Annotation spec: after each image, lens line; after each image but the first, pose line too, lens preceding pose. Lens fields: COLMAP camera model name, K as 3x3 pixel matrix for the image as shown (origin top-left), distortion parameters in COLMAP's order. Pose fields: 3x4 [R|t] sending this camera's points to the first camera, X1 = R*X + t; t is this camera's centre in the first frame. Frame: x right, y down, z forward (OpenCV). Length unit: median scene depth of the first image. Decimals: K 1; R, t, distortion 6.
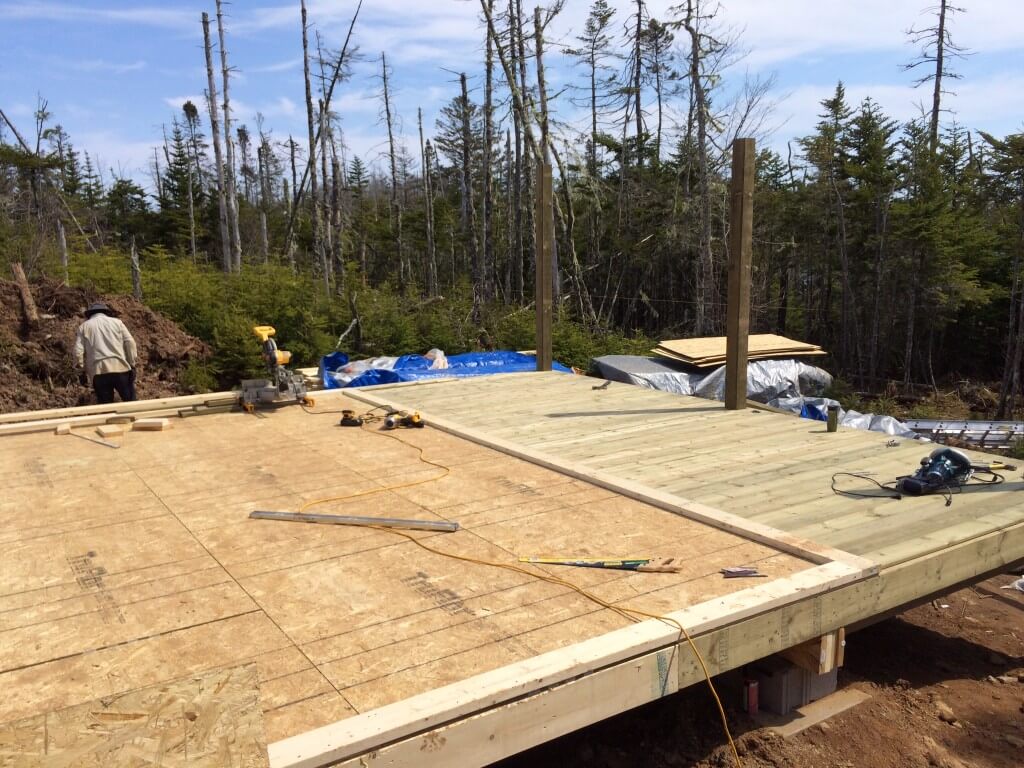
lens RADIAL K [[869.1, 0, 510.8], [0, 869.1, 378.7], [0, 0, 1]] dist [0.074618, -0.109404]
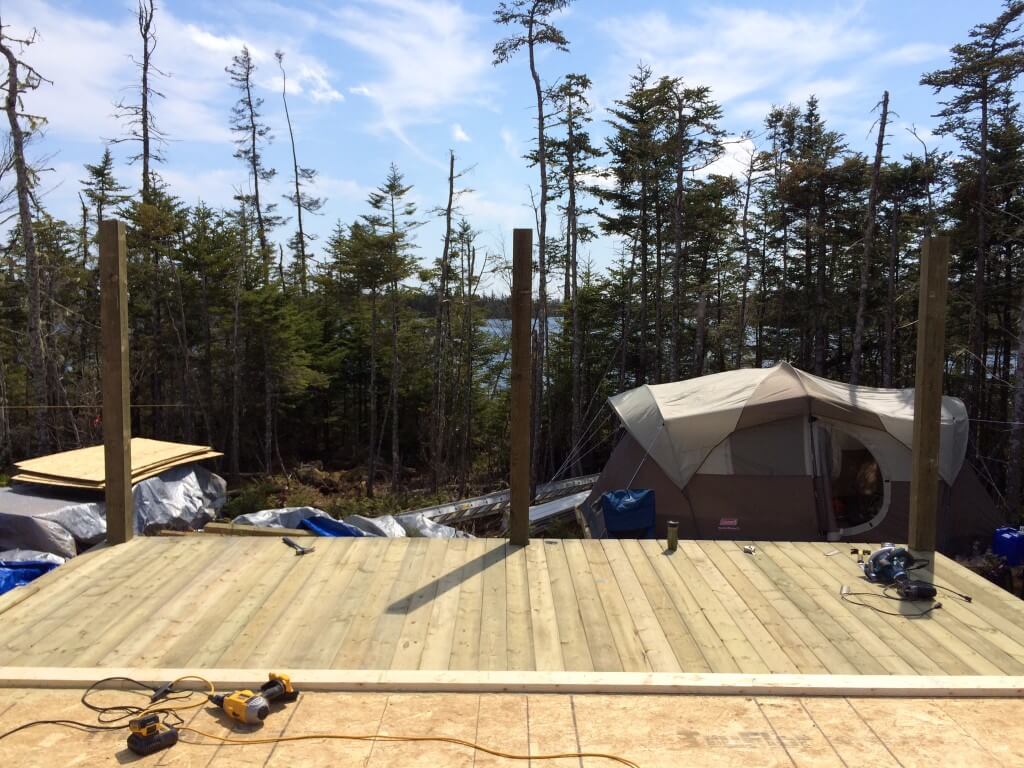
lens RADIAL K [[869.1, 0, 510.8], [0, 869.1, 378.7], [0, 0, 1]] dist [0.074618, -0.109404]
pose [[0.542110, -0.044375, 0.839135, -0.540124], [0.112792, 0.993411, -0.020334, -0.130674], [-0.832703, 0.105671, 0.543543, 0.642540]]
